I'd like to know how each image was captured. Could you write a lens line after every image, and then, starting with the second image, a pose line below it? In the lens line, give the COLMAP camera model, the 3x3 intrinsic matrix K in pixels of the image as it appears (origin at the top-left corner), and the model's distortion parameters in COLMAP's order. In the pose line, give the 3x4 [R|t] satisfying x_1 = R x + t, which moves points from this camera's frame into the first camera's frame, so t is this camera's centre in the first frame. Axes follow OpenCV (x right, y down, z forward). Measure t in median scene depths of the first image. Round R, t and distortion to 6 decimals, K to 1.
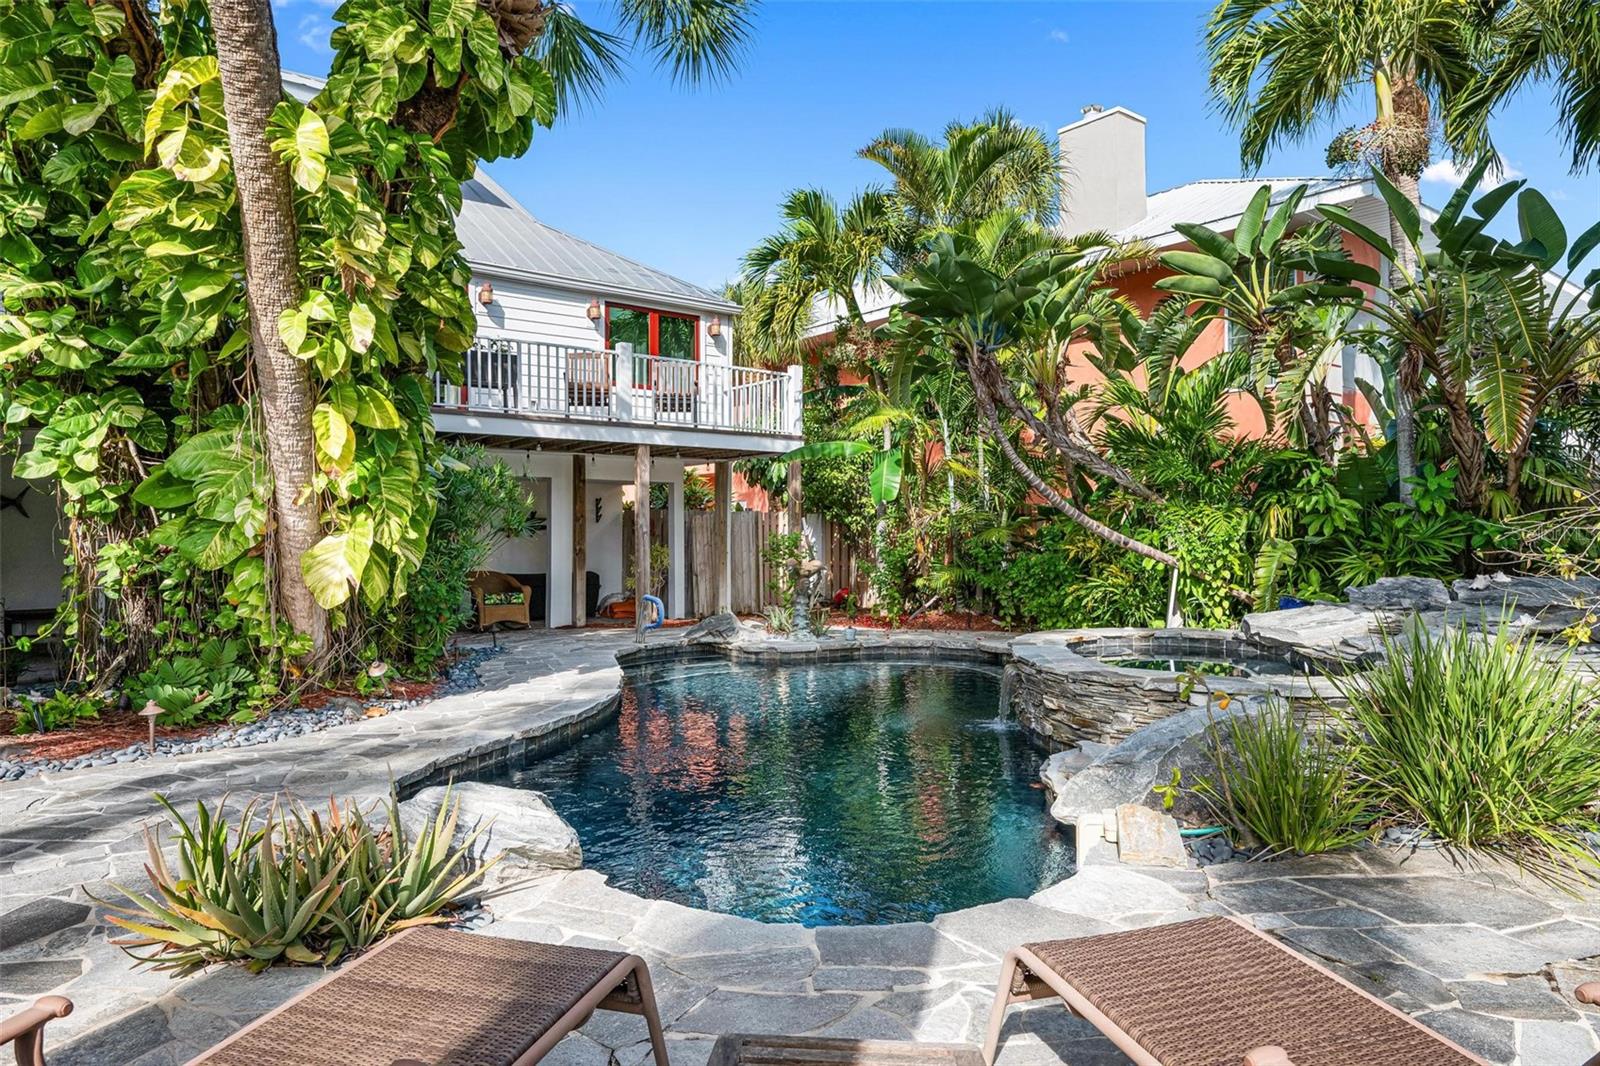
lens RADIAL K [[945.1, 0, 799.9], [0, 945.1, 531.3], [0, 0, 1]] dist [-0.005859, -0.002685]
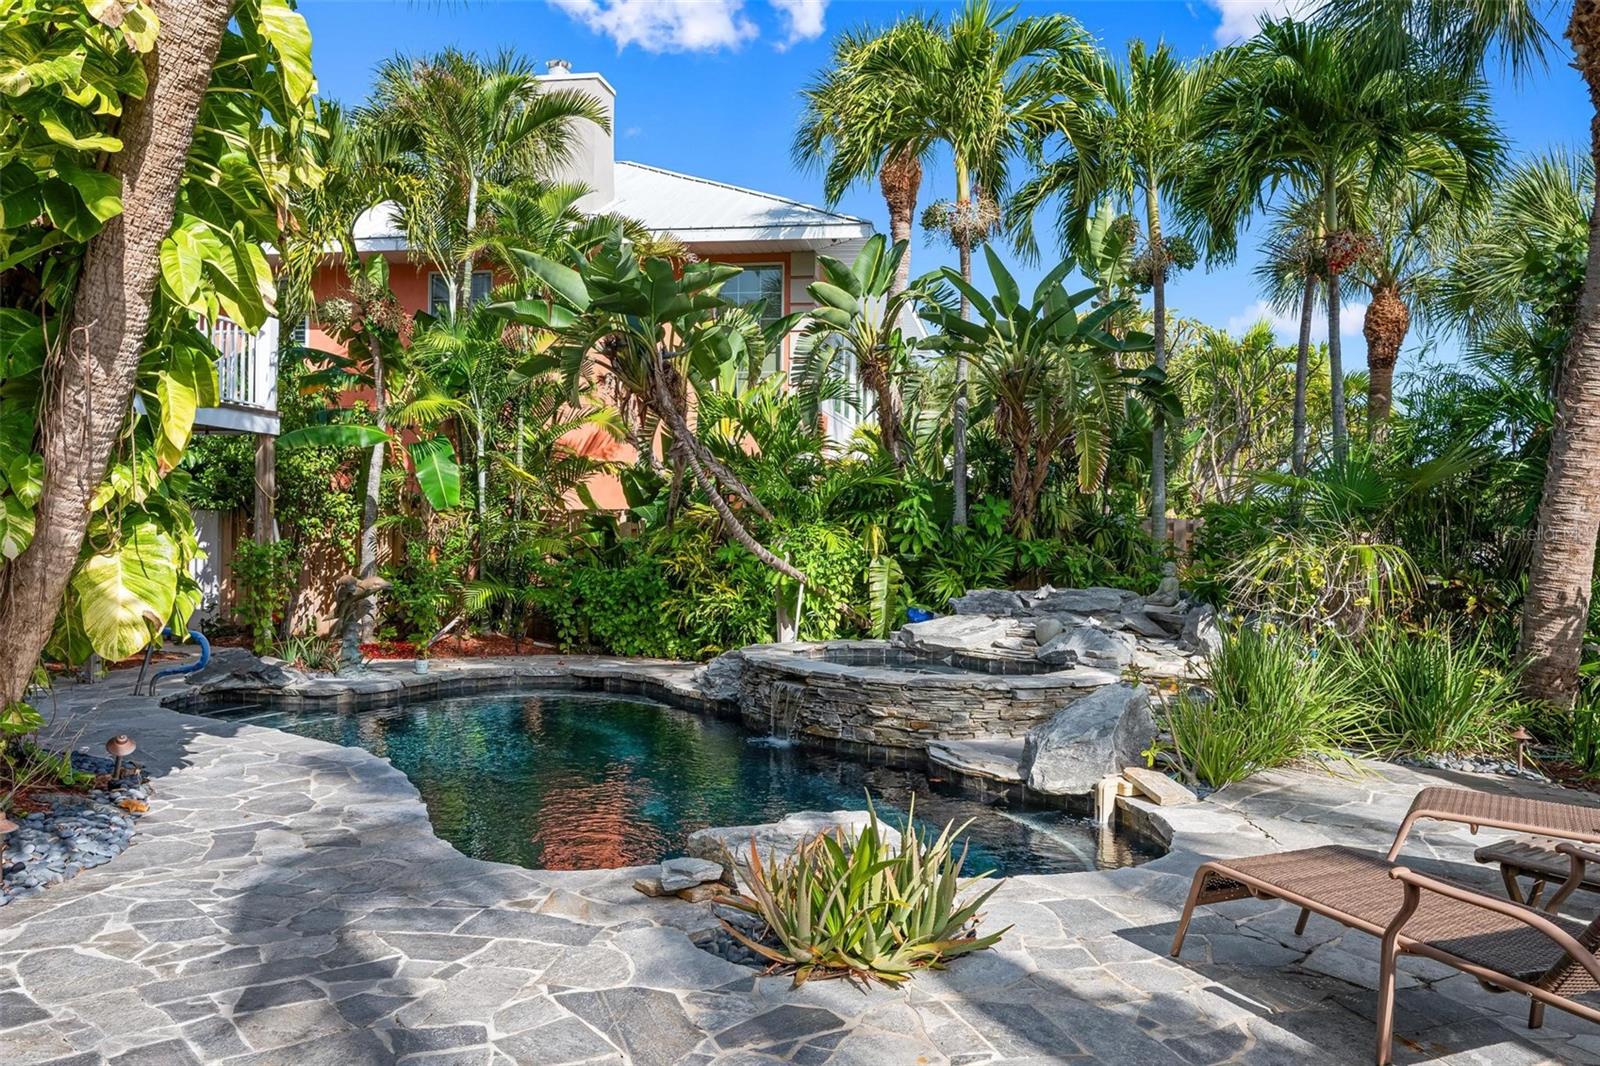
lens RADIAL K [[1172.0, 0, 800.4], [0, 1172.0, 538.2], [0, 0, 1]] dist [0.001031, -0.000200]
pose [[0.763868, 0.012938, 0.645242, -0.446777], [-0.018037, 0.999836, 0.001305, -0.012497], [-0.645120, -0.012635, 0.763977, 0.014388]]
